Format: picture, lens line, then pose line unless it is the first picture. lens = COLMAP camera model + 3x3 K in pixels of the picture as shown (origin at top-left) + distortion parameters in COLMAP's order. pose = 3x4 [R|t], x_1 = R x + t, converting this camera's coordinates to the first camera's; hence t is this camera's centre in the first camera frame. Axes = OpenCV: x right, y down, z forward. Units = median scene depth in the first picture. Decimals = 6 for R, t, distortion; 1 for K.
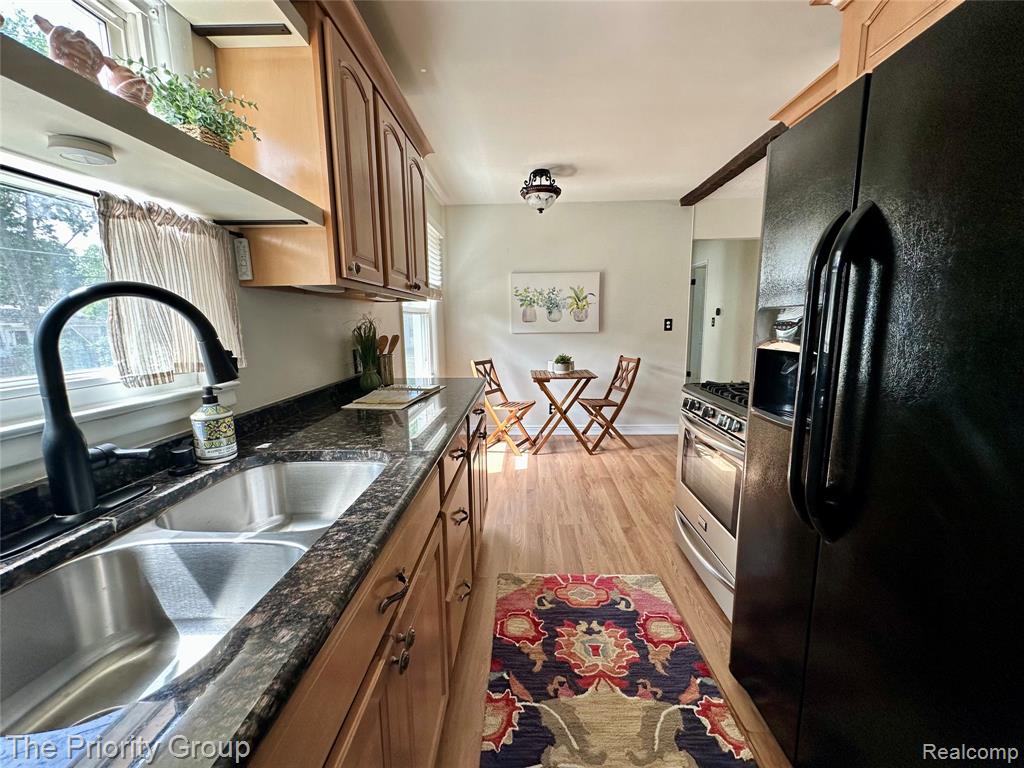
lens RADIAL K [[413.1, 0, 510.1], [0, 413.1, 380.8], [0, 0, 1]] dist [0.001278, 0.000048]
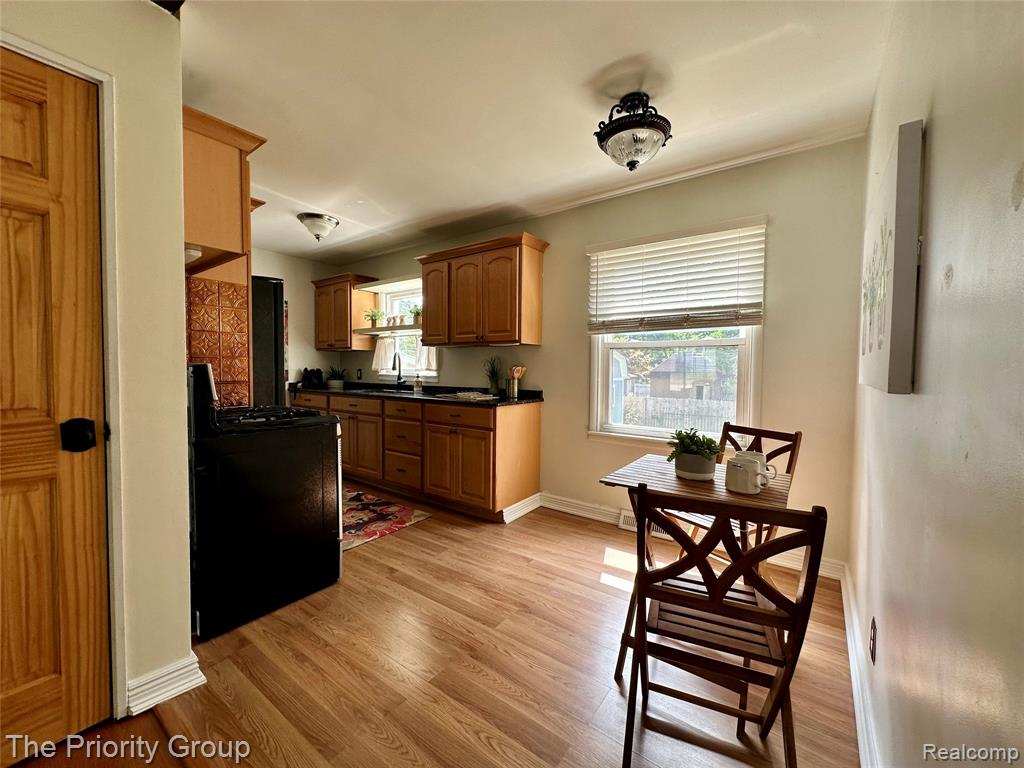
lens RADIAL K [[413.1, 0, 507.4], [0, 413.1, 384.9], [0, 0, 1]] dist [0.001278, 0.000048]
pose [[-0.571914, 0.034458, -0.819590, 1.152673], [-0.125615, 0.983655, 0.129010, -0.278905], [0.810639, 0.176736, -0.558237, 2.149392]]
